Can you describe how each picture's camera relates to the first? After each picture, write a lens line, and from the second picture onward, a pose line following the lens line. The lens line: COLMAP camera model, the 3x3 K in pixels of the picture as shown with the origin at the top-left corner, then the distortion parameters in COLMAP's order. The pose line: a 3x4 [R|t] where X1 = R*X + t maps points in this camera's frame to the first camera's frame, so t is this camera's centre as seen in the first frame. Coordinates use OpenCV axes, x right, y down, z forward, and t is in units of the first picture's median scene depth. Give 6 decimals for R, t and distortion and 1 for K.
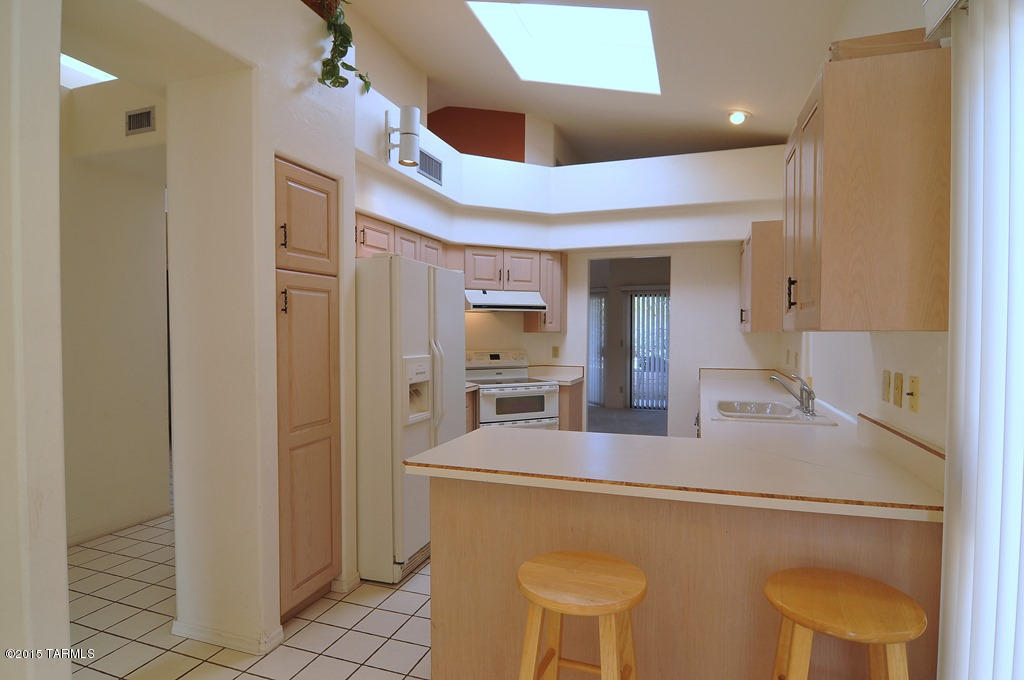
lens RADIAL K [[549.1, 0, 507.0], [0, 549.1, 346.7], [0, 0, 1]] dist [-0.005811, -0.012284]
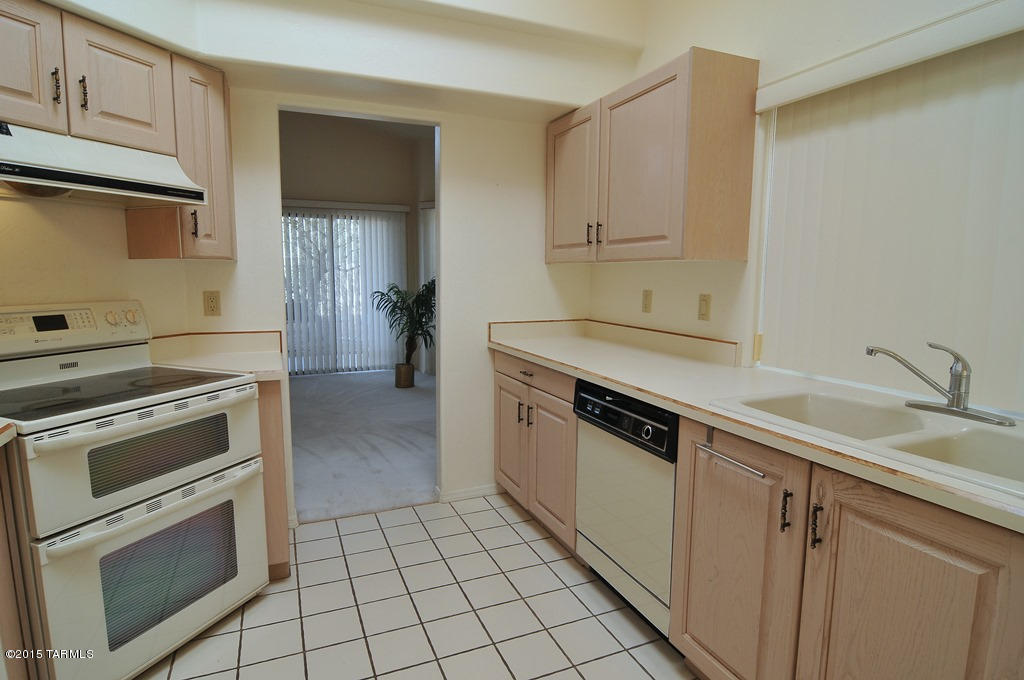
lens RADIAL K [[549.1, 0, 507.0], [0, 549.1, 346.7], [0, 0, 1]] dist [-0.005811, -0.012284]
pose [[0.736865, -0.085057, 0.670668, -0.044130], [0.010474, 0.993371, 0.114476, -0.004290], [-0.675959, -0.077329, 0.732871, 0.540152]]
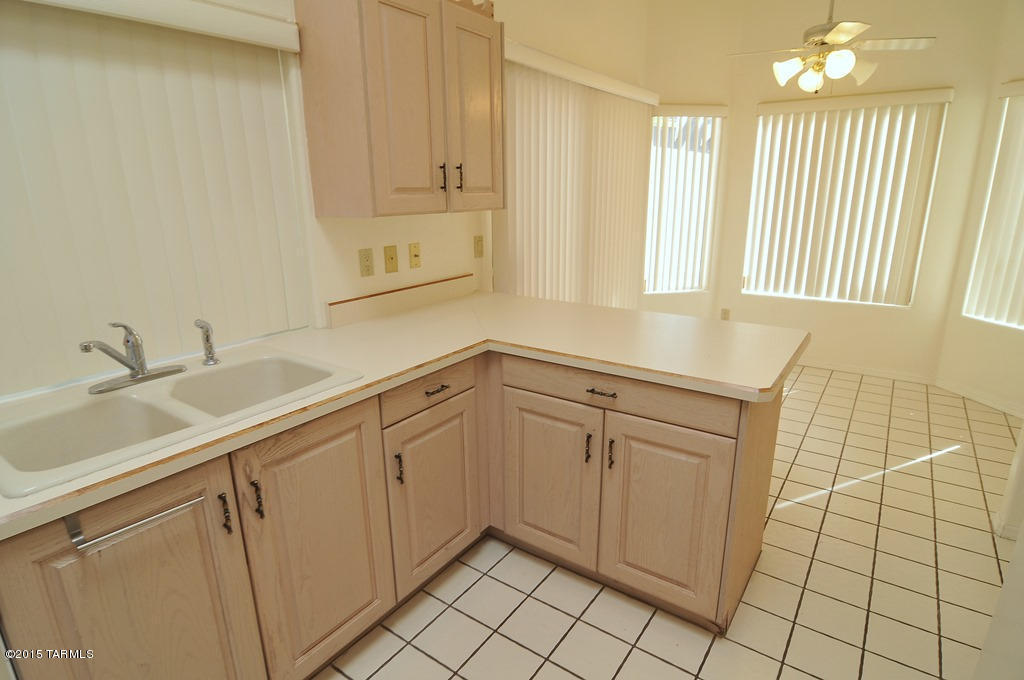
lens RADIAL K [[549.1, 0, 507.0], [0, 549.1, 346.7], [0, 0, 1]] dist [-0.005811, -0.012284]
pose [[-0.961394, -0.062677, 0.267943, 0.036518], [0.020444, 0.954756, 0.296688, -0.039656], [-0.274416, 0.290712, -0.916615, 0.807378]]
